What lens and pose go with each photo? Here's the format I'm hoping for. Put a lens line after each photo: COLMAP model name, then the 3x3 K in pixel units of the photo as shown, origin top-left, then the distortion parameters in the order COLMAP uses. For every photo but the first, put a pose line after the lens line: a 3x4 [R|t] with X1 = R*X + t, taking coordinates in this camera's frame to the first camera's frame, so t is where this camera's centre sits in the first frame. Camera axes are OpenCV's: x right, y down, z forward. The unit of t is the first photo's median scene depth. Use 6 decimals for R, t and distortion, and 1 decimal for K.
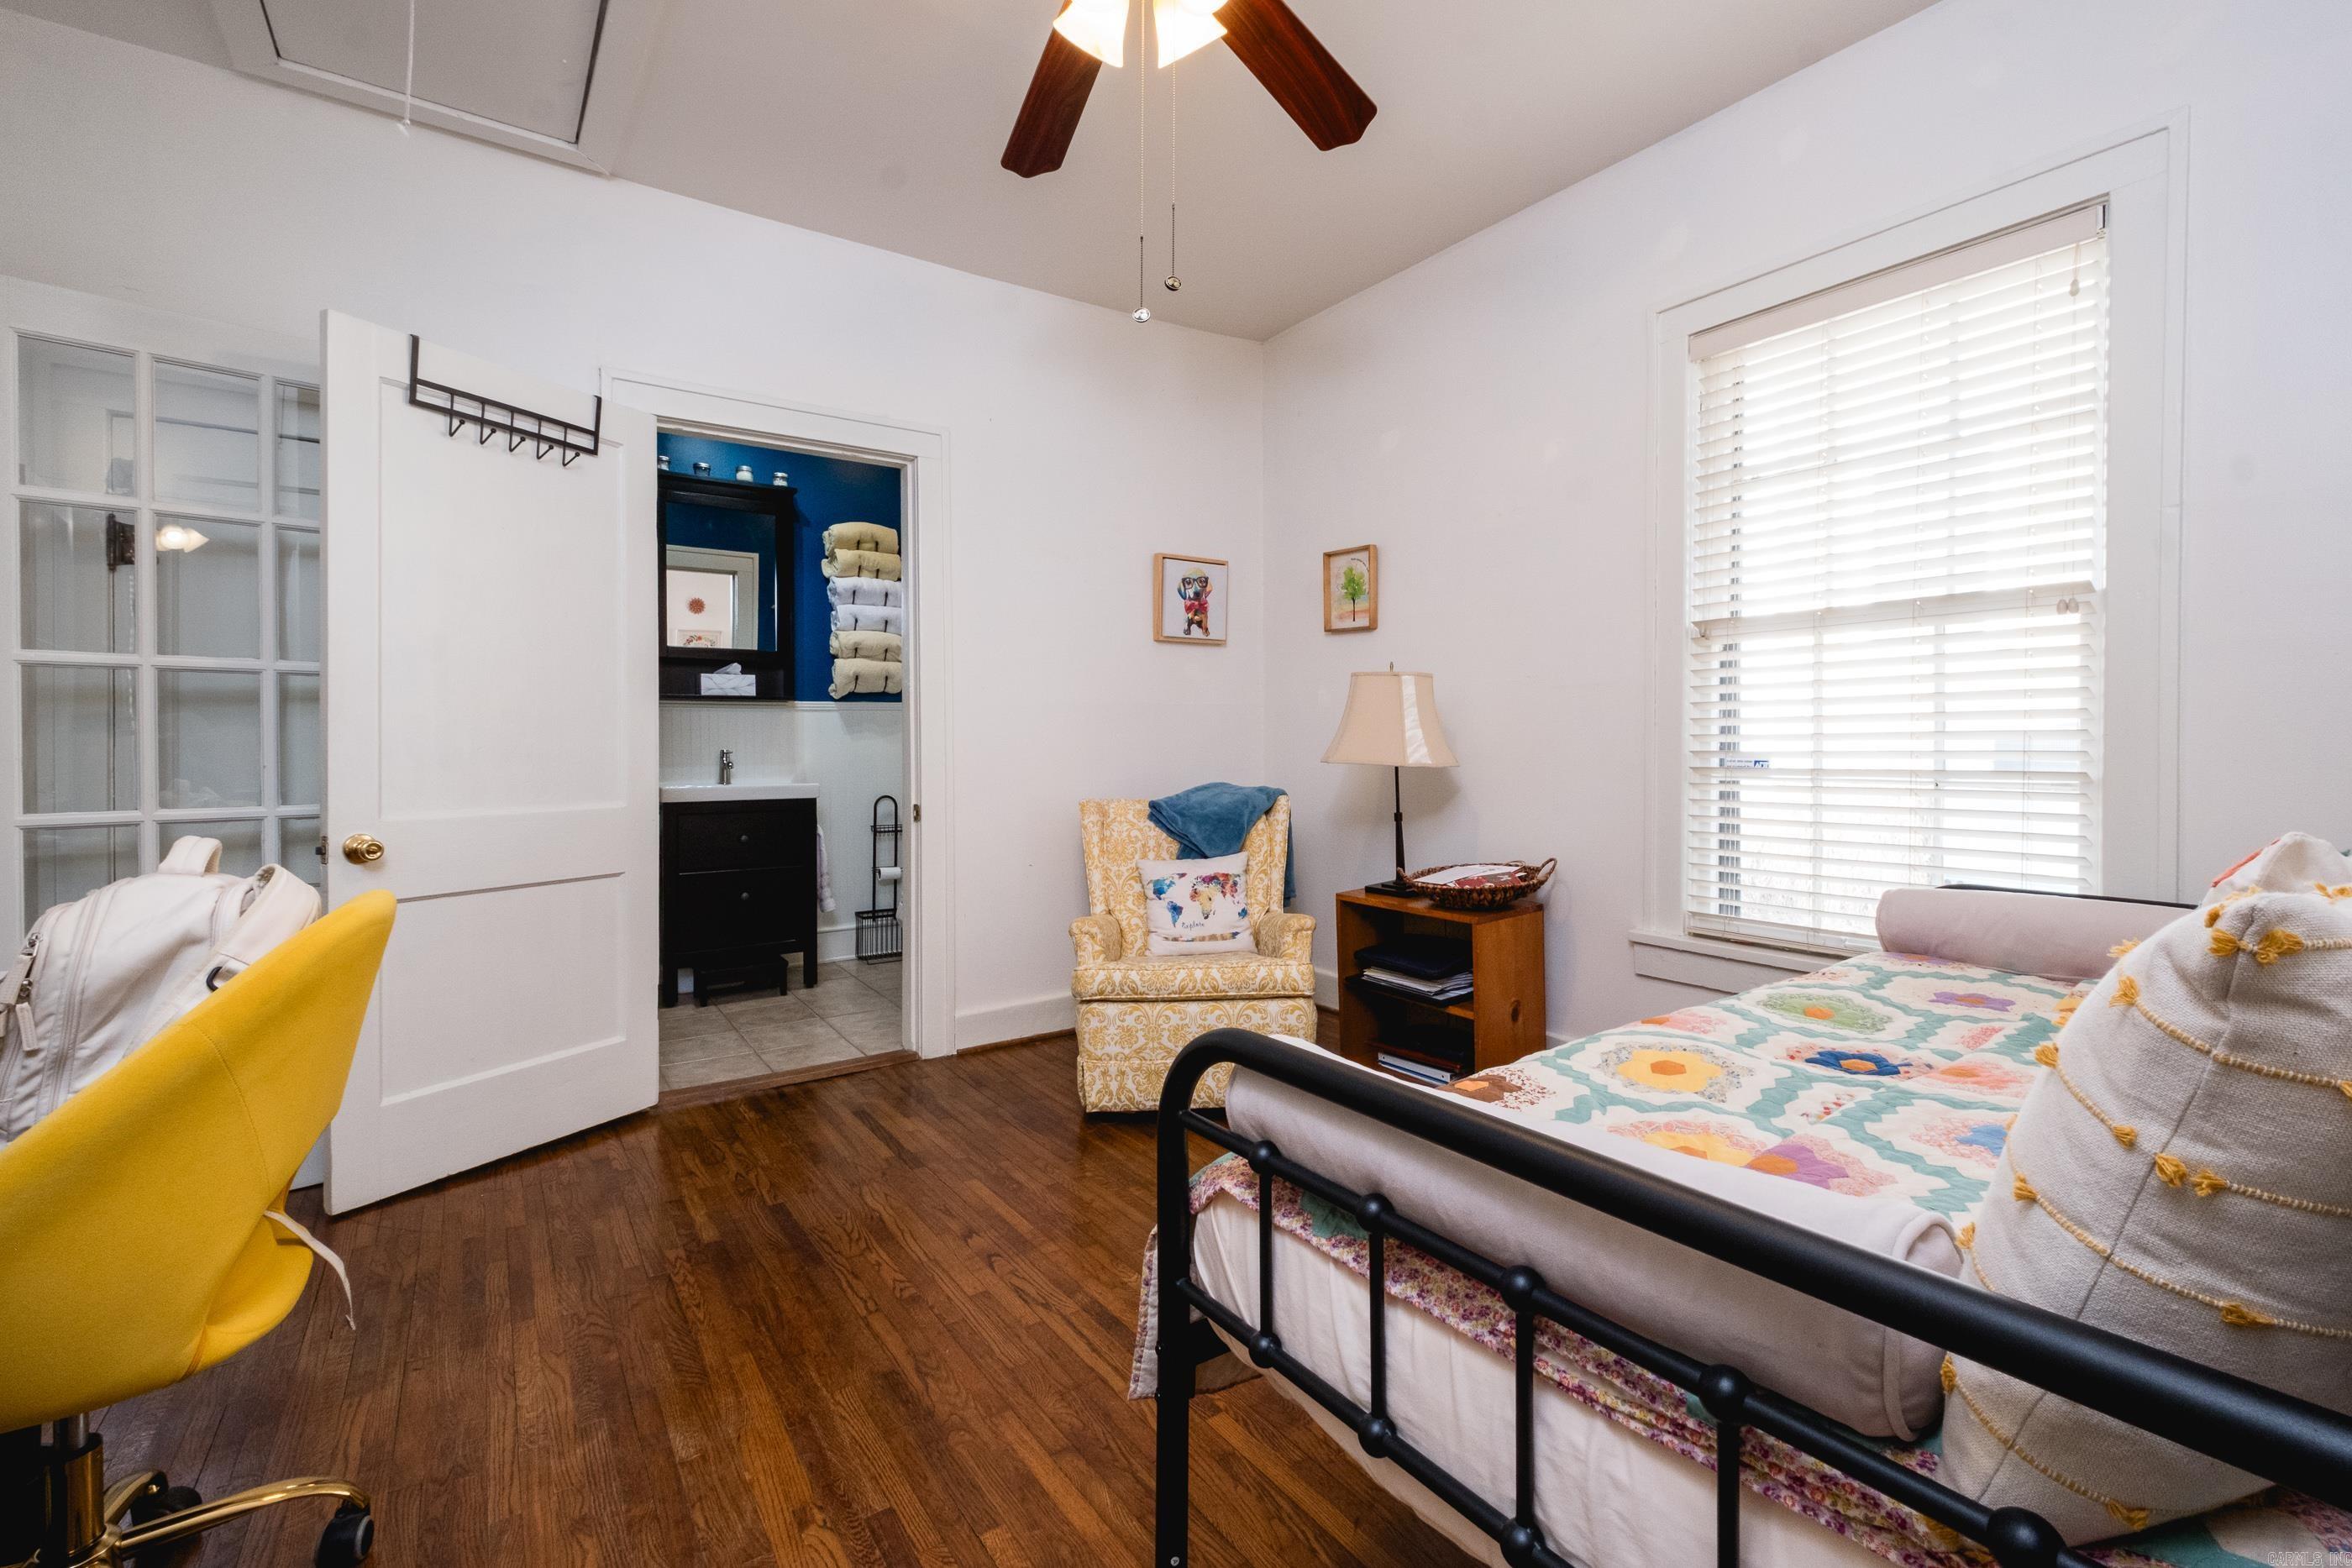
lens RADIAL K [[1032.0, 0, 1176.0], [0, 1032.0, 784.0], [0, 0, 1]] dist [-0.001164, -0.000113]
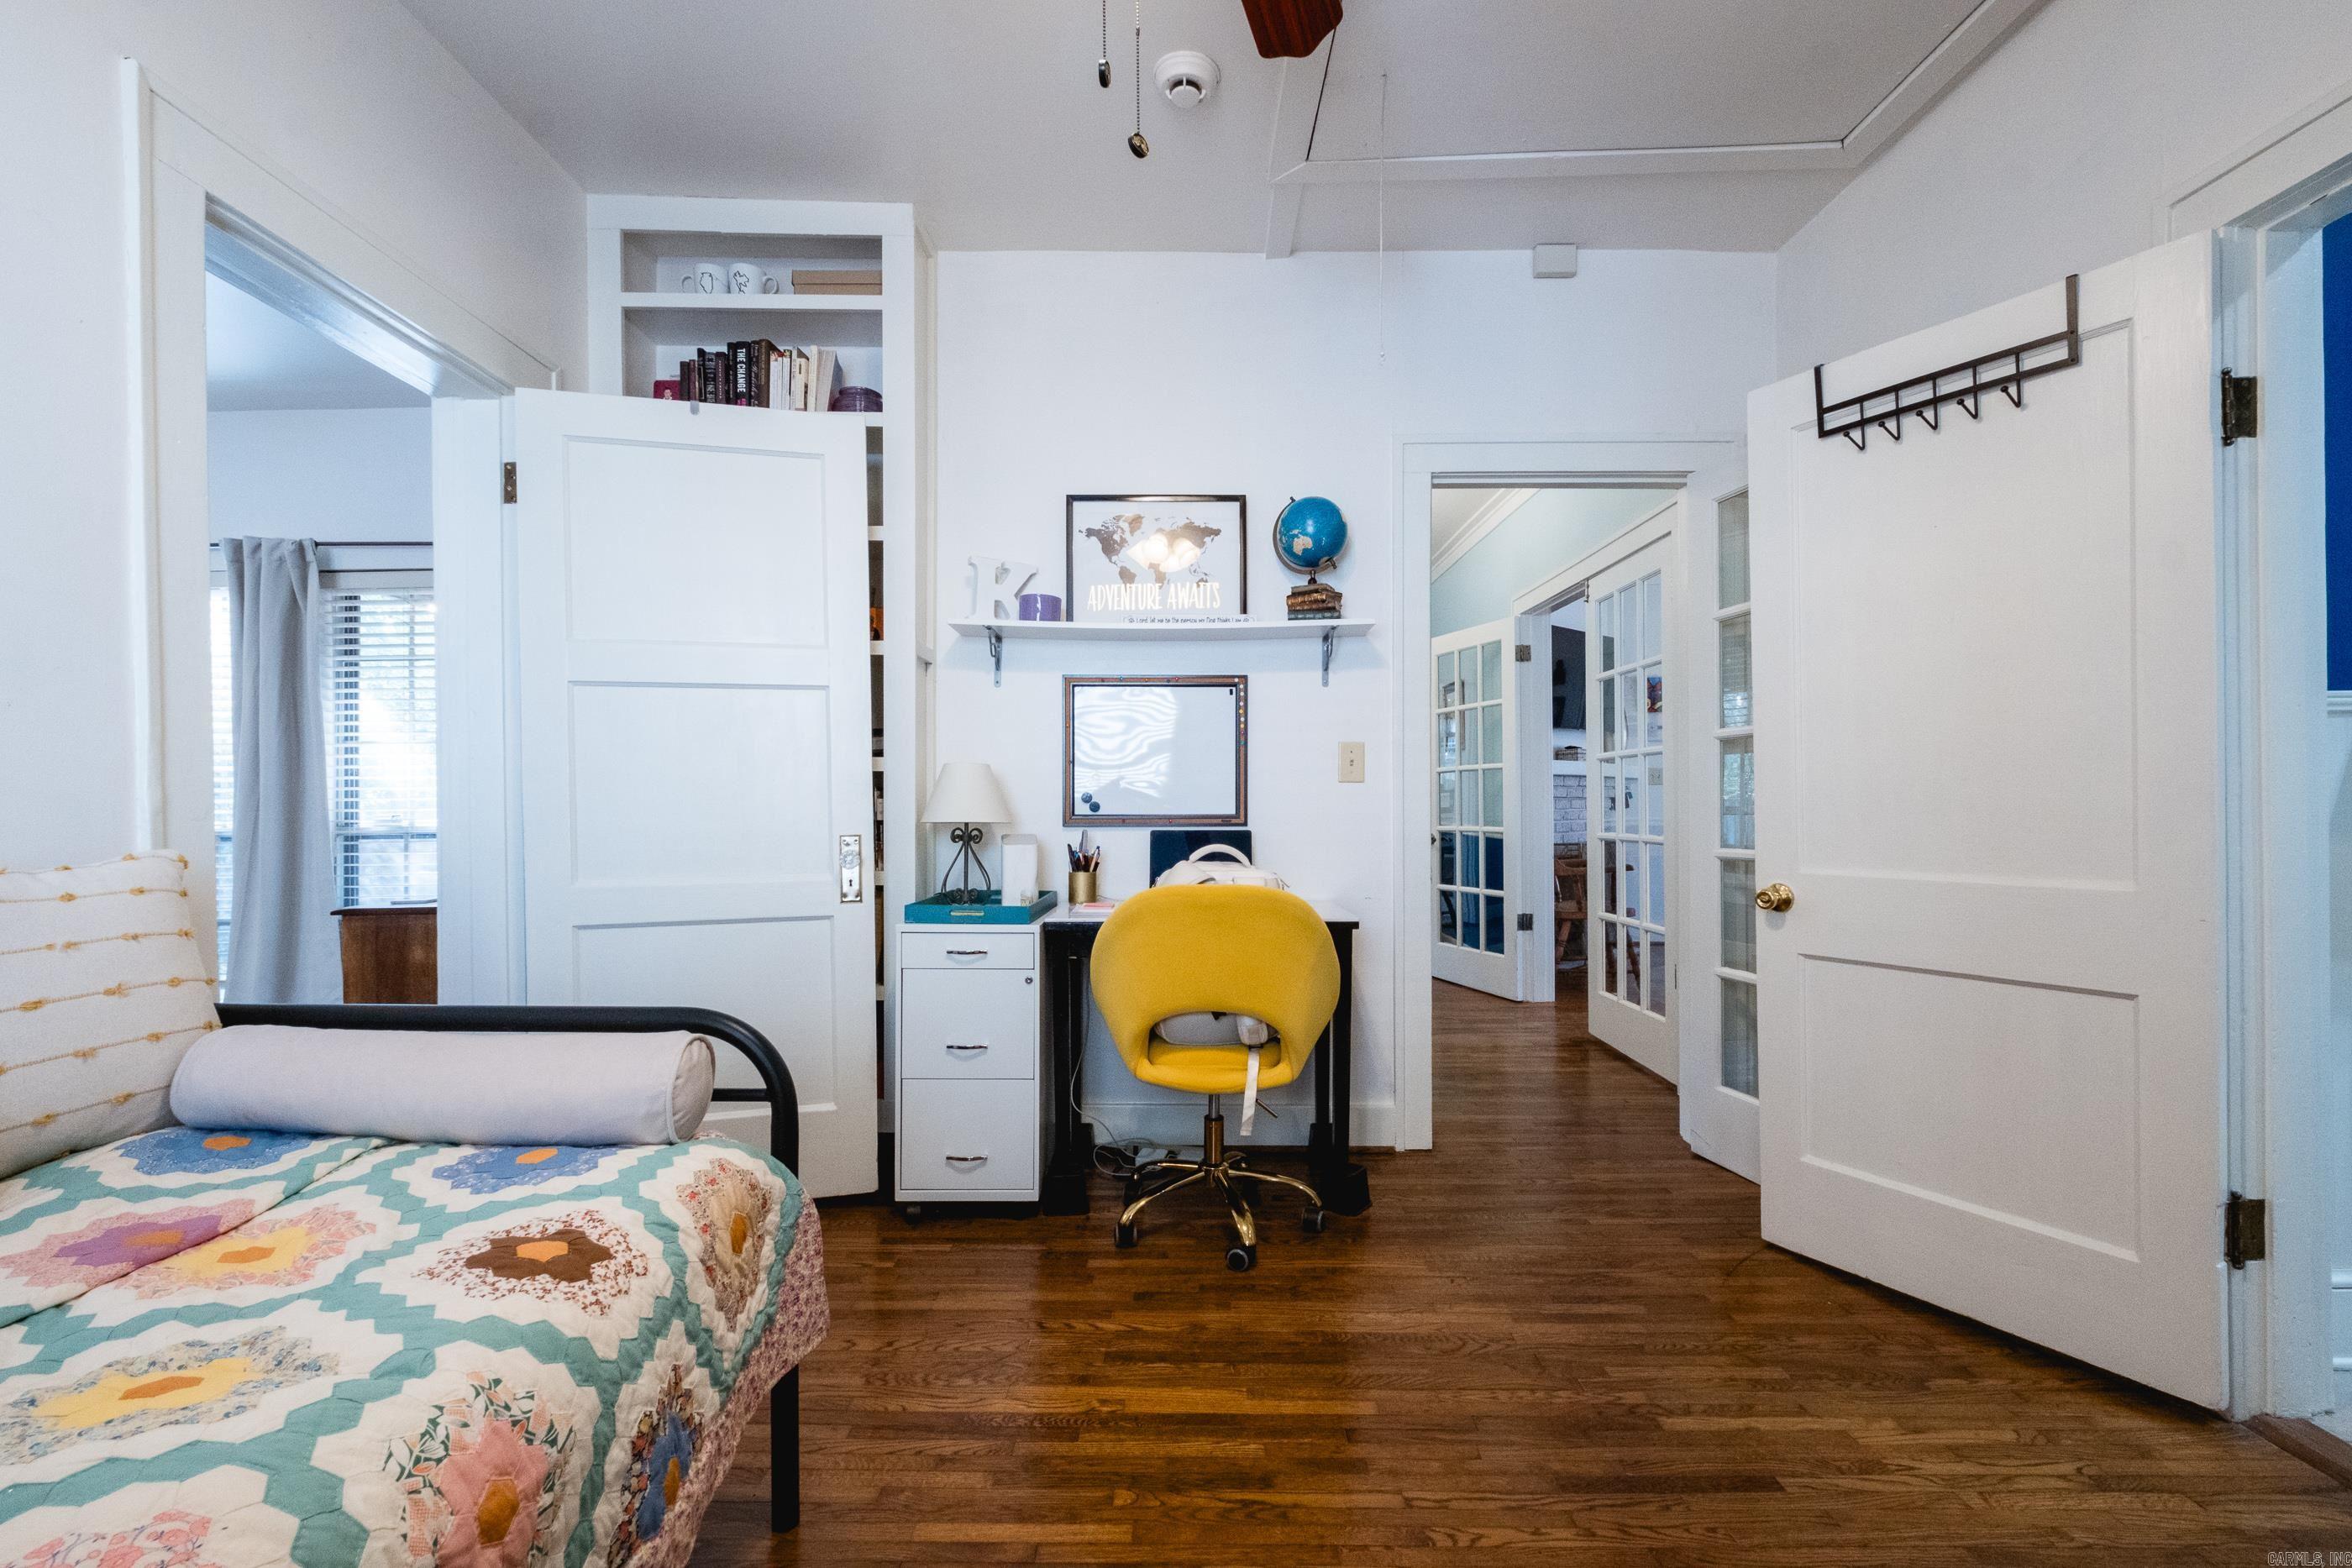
lens RADIAL K [[1032.0, 0, 1176.0], [0, 1032.0, 784.0], [0, 0, 1]] dist [-0.001164, -0.000113]
pose [[-0.572886, -0.008124, -0.819595, 0.336925], [-0.026785, 0.999602, 0.008814, -0.033889], [0.819197, 0.027003, -0.572876, 0.932748]]
